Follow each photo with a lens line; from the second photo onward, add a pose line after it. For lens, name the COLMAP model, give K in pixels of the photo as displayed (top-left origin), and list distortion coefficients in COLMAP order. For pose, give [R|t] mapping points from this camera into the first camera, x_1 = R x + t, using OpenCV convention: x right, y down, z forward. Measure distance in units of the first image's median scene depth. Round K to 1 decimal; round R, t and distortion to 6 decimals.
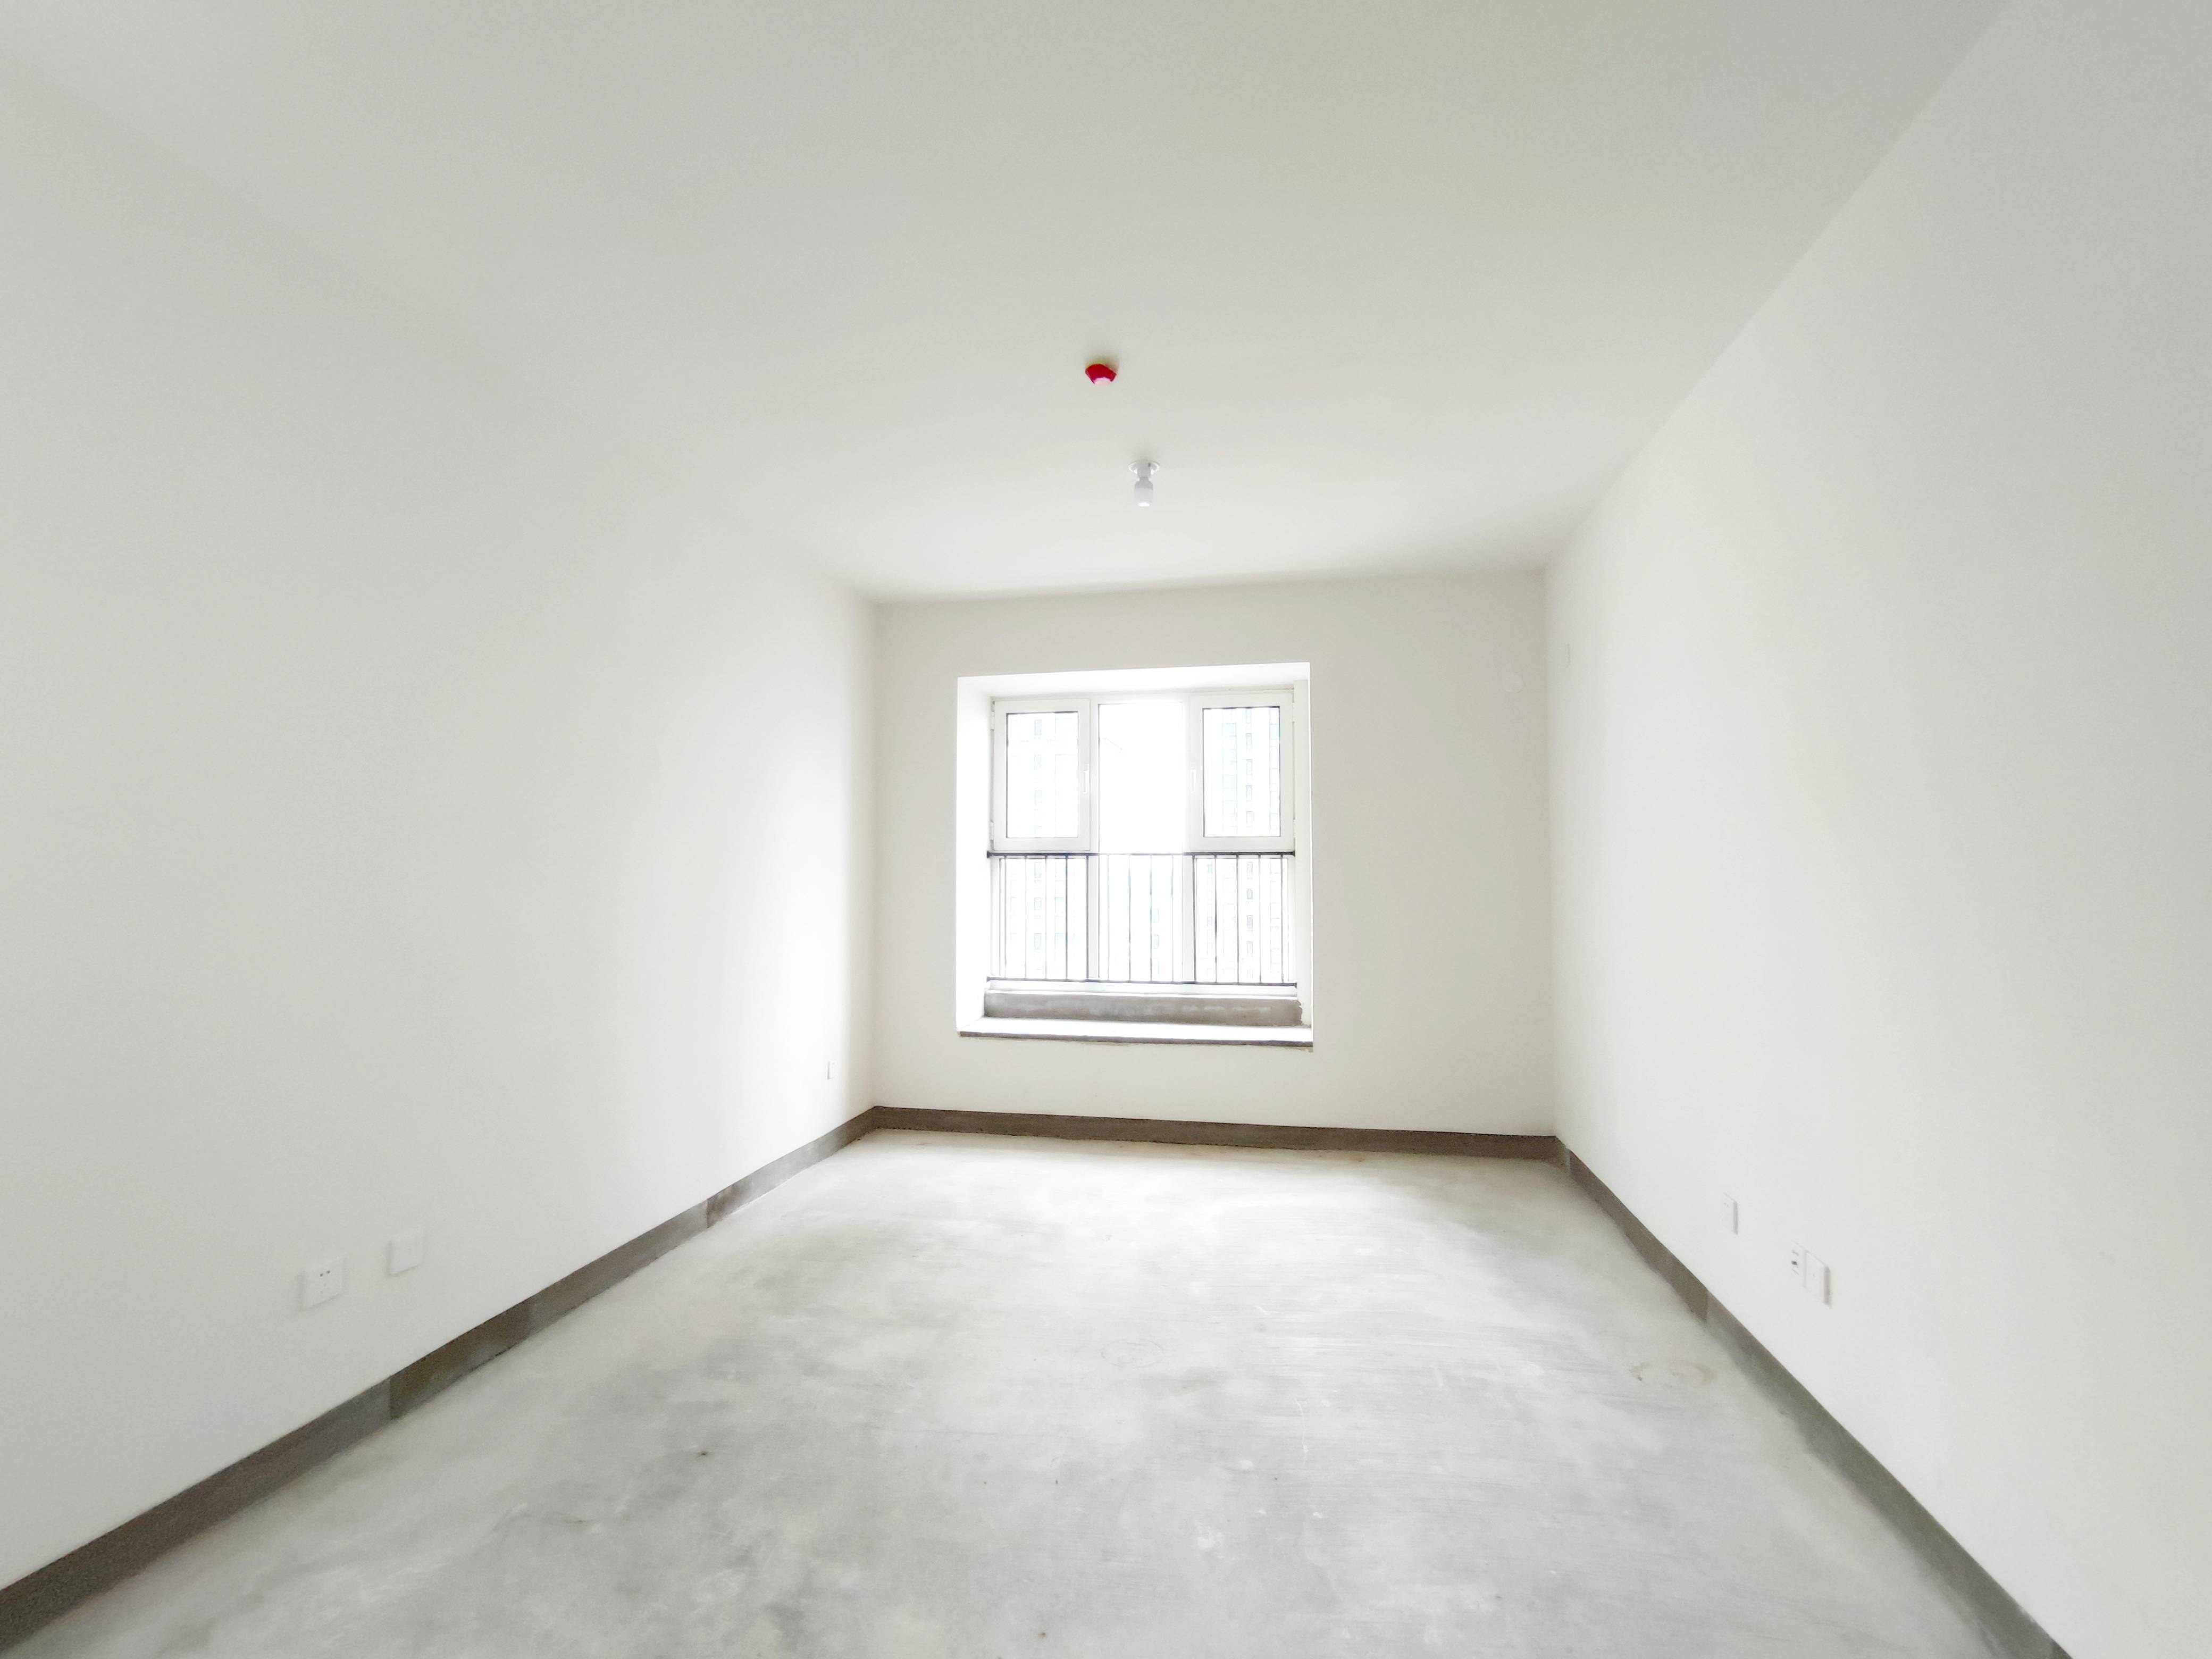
lens RADIAL K [[1652.0, 0, 1091.4], [0, 1652.0, 832.0], [0, 0, 1]] dist [0.088942, 0.003411]
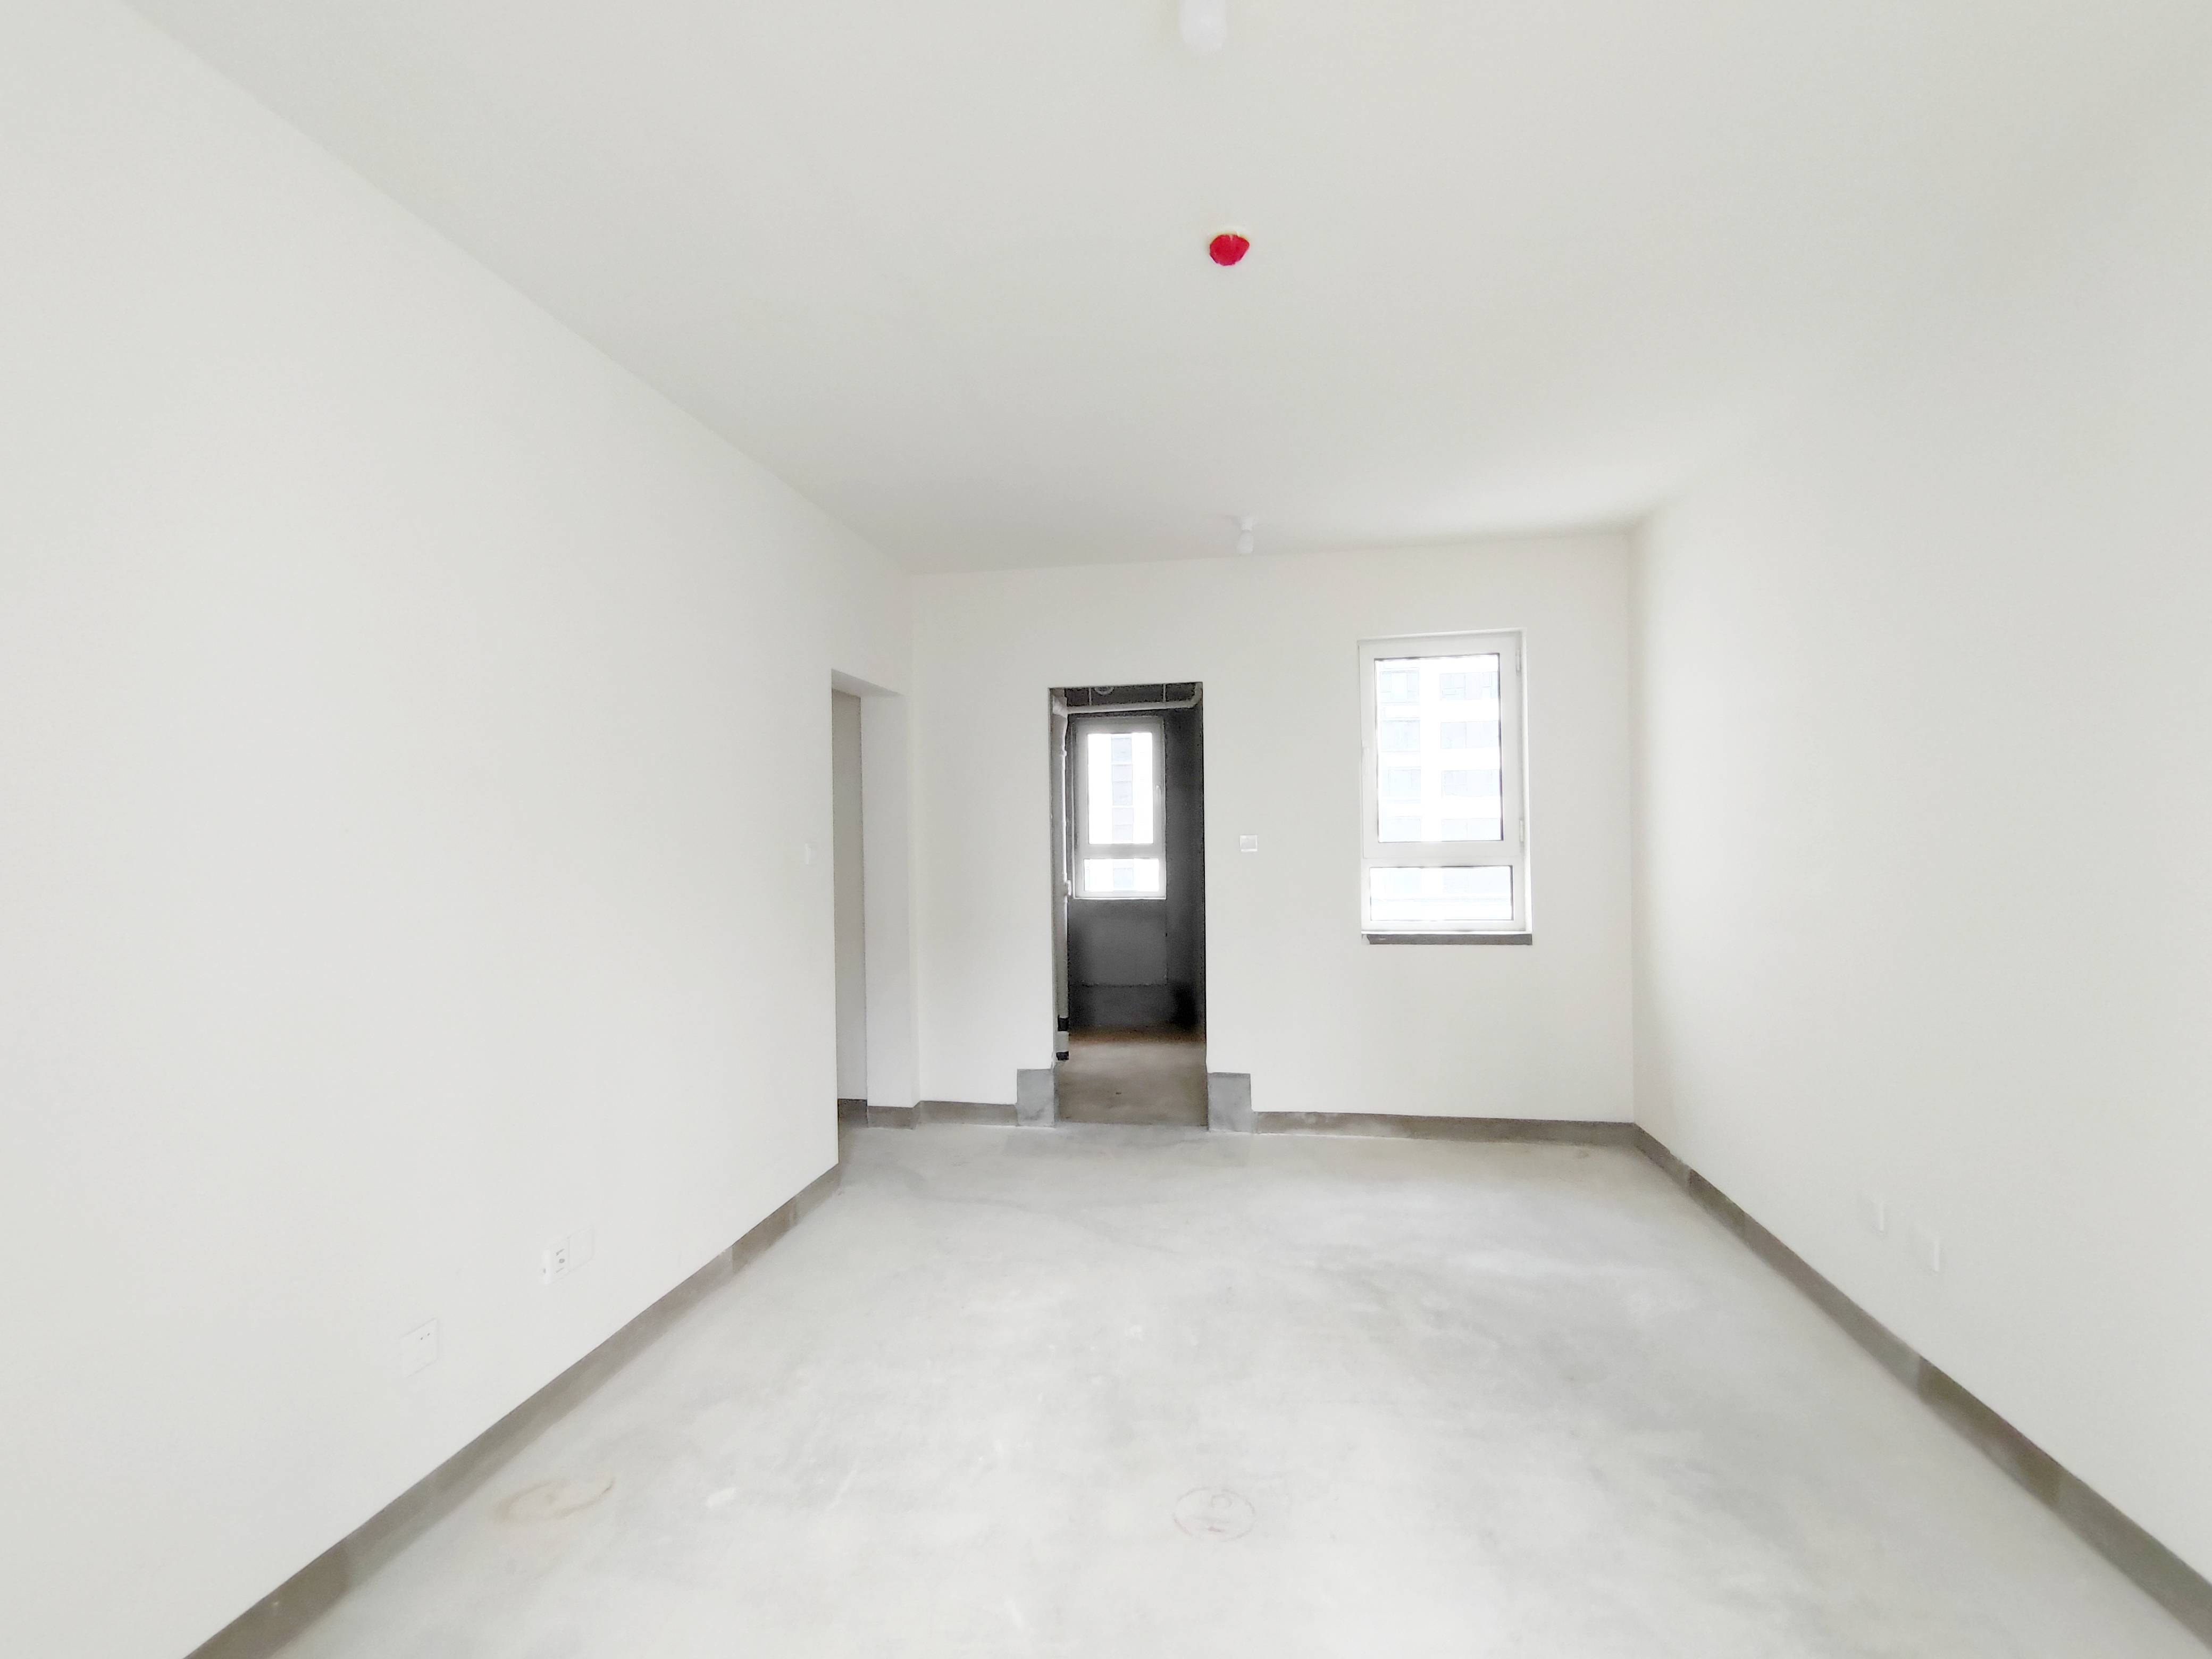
lens RADIAL K [[1652.0, 0, 1105.8], [0, 1652.0, 829.7], [0, 0, 1]] dist [0.088942, 0.003411]
pose [[-0.999630, 0.017155, -0.021105, 0.117743], [0.017626, 0.999595, -0.022327, 0.018767], [0.020713, -0.022690, -0.999528, 2.461154]]
